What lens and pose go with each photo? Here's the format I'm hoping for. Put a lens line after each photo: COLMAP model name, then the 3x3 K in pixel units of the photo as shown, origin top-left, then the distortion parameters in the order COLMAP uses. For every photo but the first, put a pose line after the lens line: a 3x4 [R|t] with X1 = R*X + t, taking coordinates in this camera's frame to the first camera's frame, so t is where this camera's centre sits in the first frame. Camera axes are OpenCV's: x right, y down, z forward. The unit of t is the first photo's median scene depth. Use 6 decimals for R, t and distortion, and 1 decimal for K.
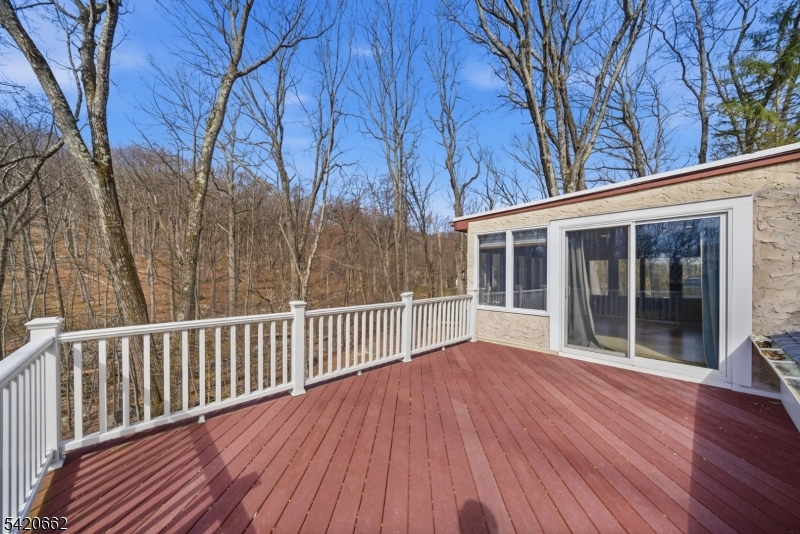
lens RADIAL K [[286.6, 0, 401.5], [0, 286.6, 273.4], [0, 0, 1]] dist [-0.001906, -0.000206]
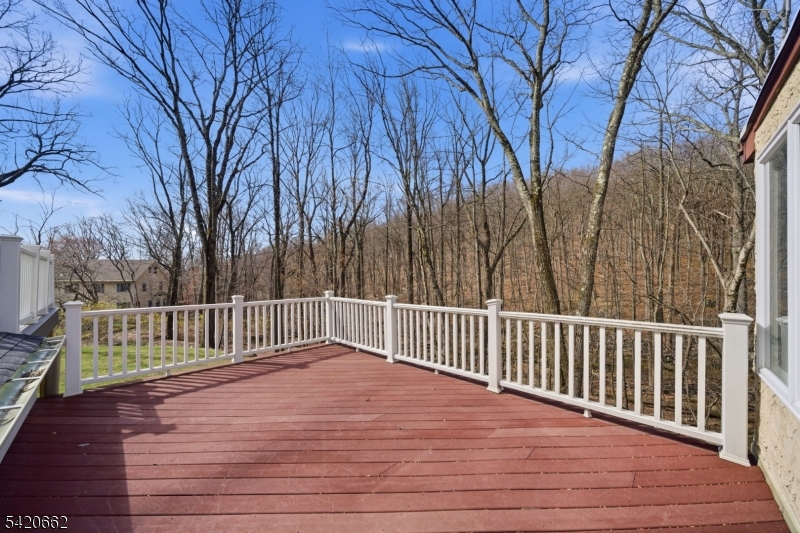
lens RADIAL K [[283.3, 0, 399.3], [0, 283.3, 276.5], [0, 0, 1]] dist [0.001128, 0.000147]
pose [[0.043091, 0.007272, -0.999045, 0.296708], [0.009885, 0.999921, 0.007705, -0.003686], [0.999022, -0.010207, 0.043015, 0.277836]]
